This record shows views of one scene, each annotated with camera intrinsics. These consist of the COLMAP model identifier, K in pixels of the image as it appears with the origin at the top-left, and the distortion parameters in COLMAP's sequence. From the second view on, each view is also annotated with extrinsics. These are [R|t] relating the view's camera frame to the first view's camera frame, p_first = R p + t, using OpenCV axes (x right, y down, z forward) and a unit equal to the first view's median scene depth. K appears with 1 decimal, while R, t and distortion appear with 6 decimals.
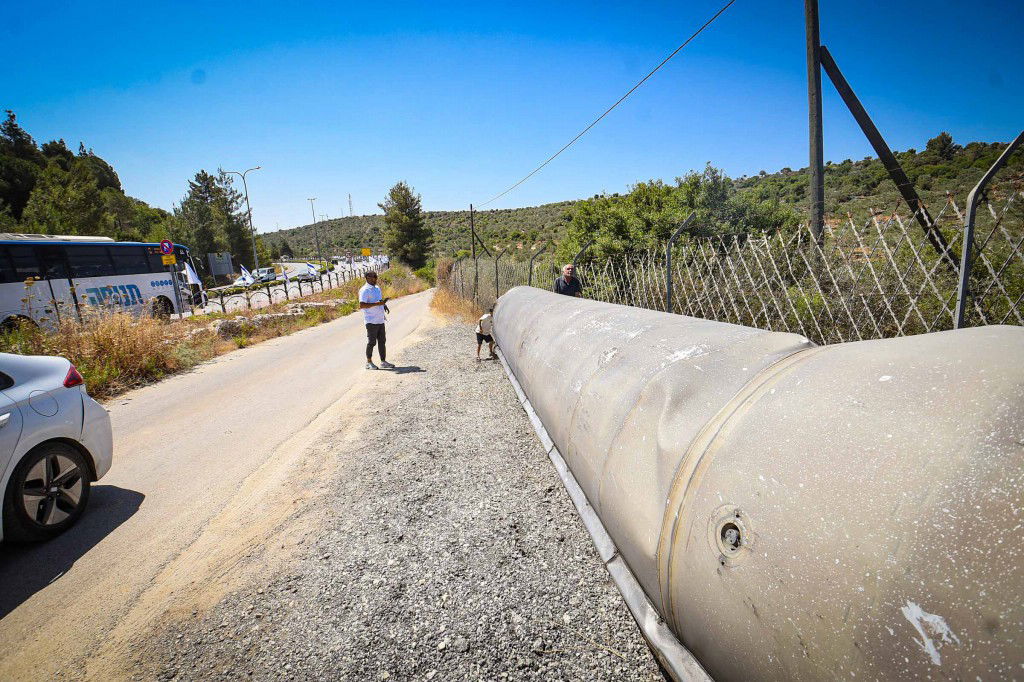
lens RADIAL K [[450.4, 0, 513.2], [0, 450.4, 348.9], [0, 0, 1]] dist [0.003456, -0.019235]
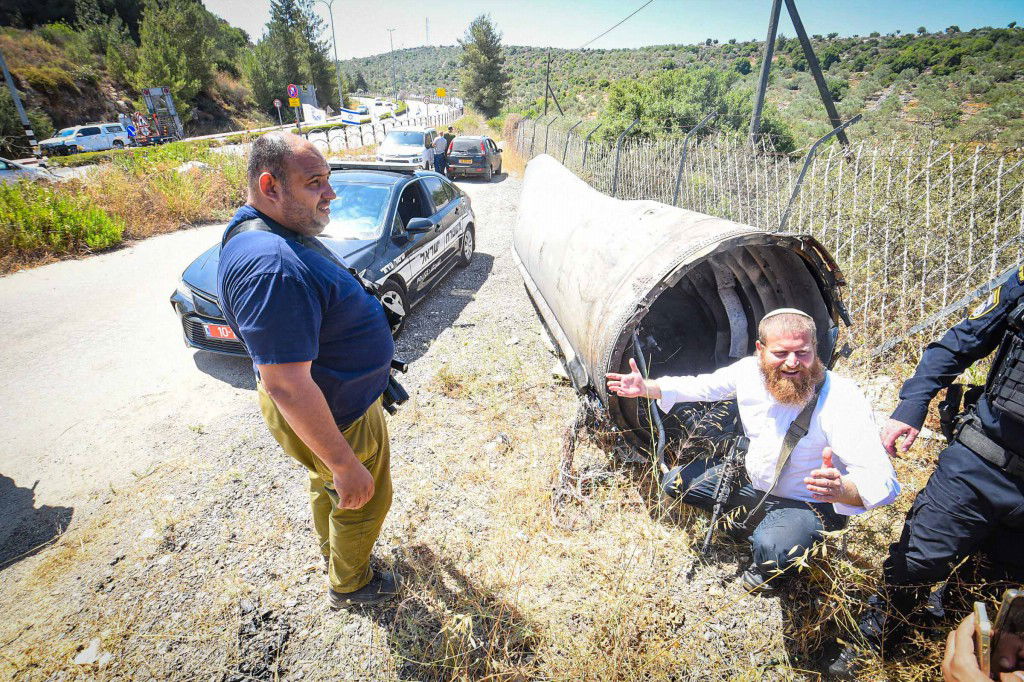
lens RADIAL K [[450.4, 0, 510.3], [0, 450.4, 347.2], [0, 0, 1]] dist [0.003456, -0.019235]
pose [[0.982059, 0.148221, -0.116582, 0.030837], [-0.108574, 0.949900, 0.293090, 0.008280], [0.154183, -0.275173, 0.948951, -0.109439]]
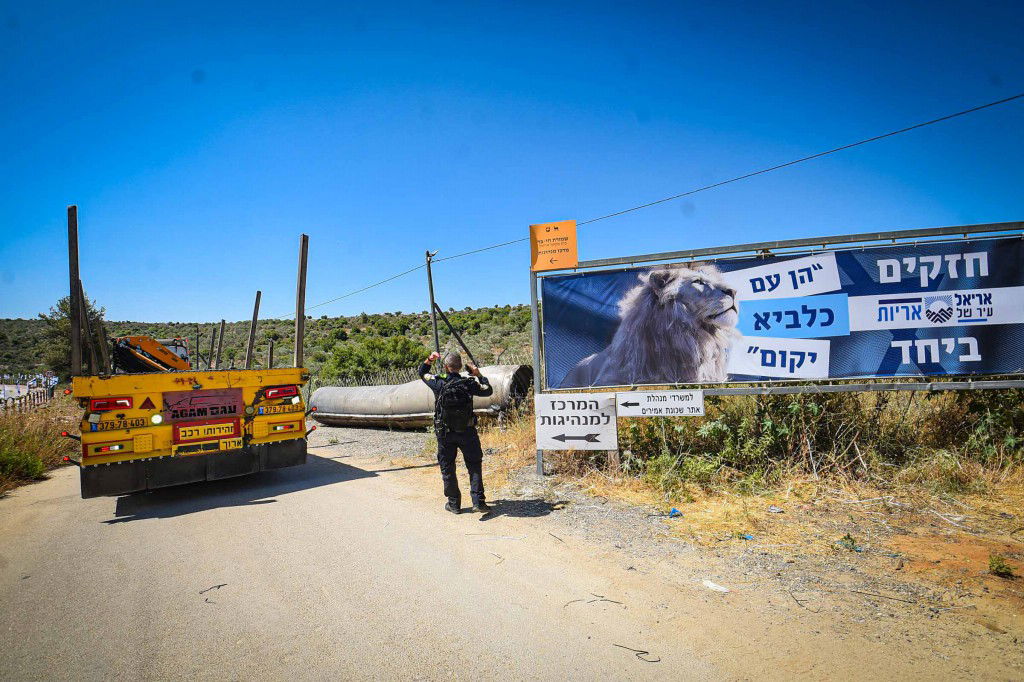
lens RADIAL K [[450.4, 0, 515.0], [0, 450.4, 341.0], [0, 0, 1]] dist [0.003456, -0.019235]
pose [[0.813677, 0.043513, 0.579686, -0.090916], [0.118973, 0.963622, -0.239330, 0.051528], [-0.569012, 0.263704, 0.778900, -0.241341]]
